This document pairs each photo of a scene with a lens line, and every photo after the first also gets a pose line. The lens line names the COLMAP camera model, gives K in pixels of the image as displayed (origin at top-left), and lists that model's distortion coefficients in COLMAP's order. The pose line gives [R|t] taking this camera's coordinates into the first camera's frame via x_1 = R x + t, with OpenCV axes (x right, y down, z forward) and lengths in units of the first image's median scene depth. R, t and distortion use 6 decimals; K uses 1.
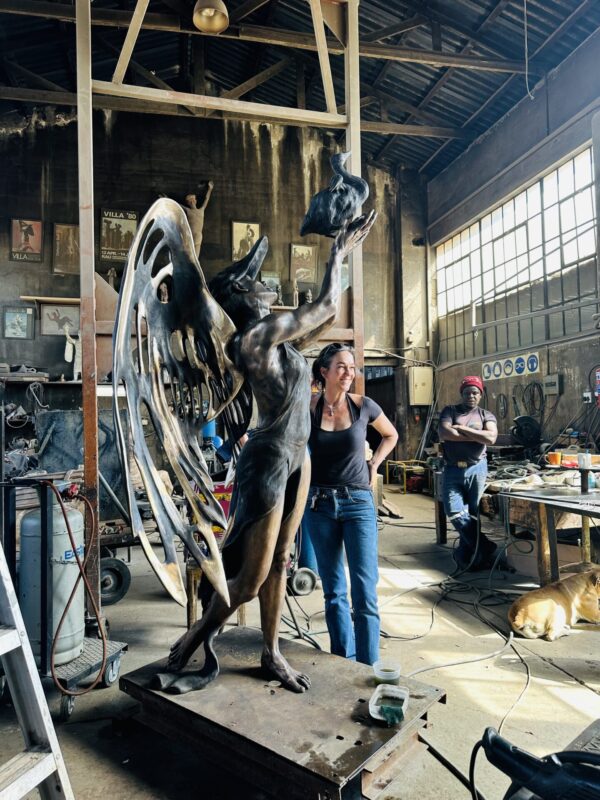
lens RADIAL K [[565.6, 0, 294.9], [0, 565.6, 406.1], [0, 0, 1]] dist [-0.000187, 0.003905]
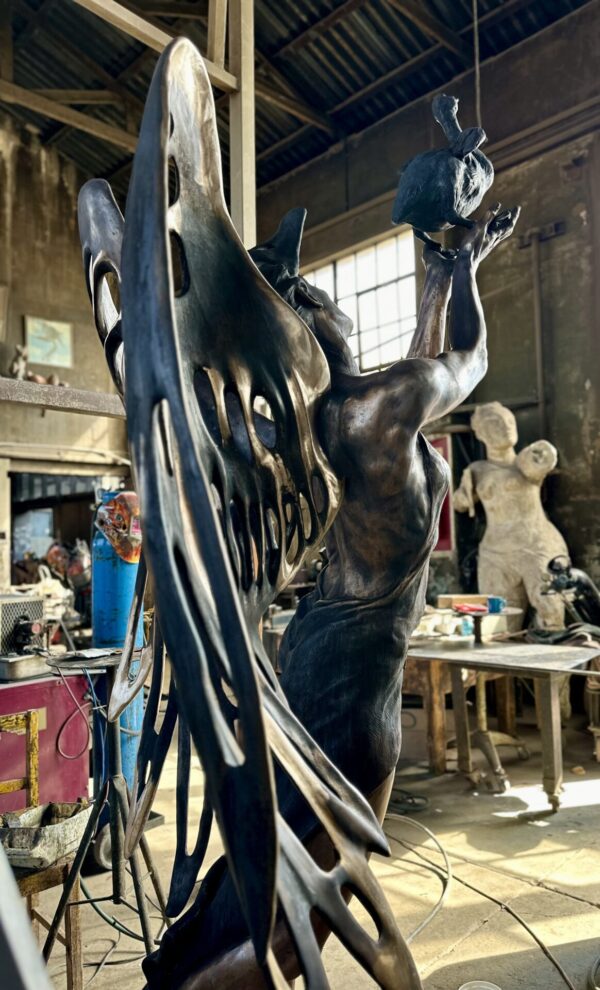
lens RADIAL K [[675.3, 0, 300.4], [0, 675.3, 489.9], [0, 0, 1]] dist [0.038473, -0.000129]
pose [[0.821957, 0.029276, 0.568796, -0.232709], [0.002998, 0.998442, -0.055722, -0.011033], [-0.569541, 0.047507, 0.820589, 0.306826]]
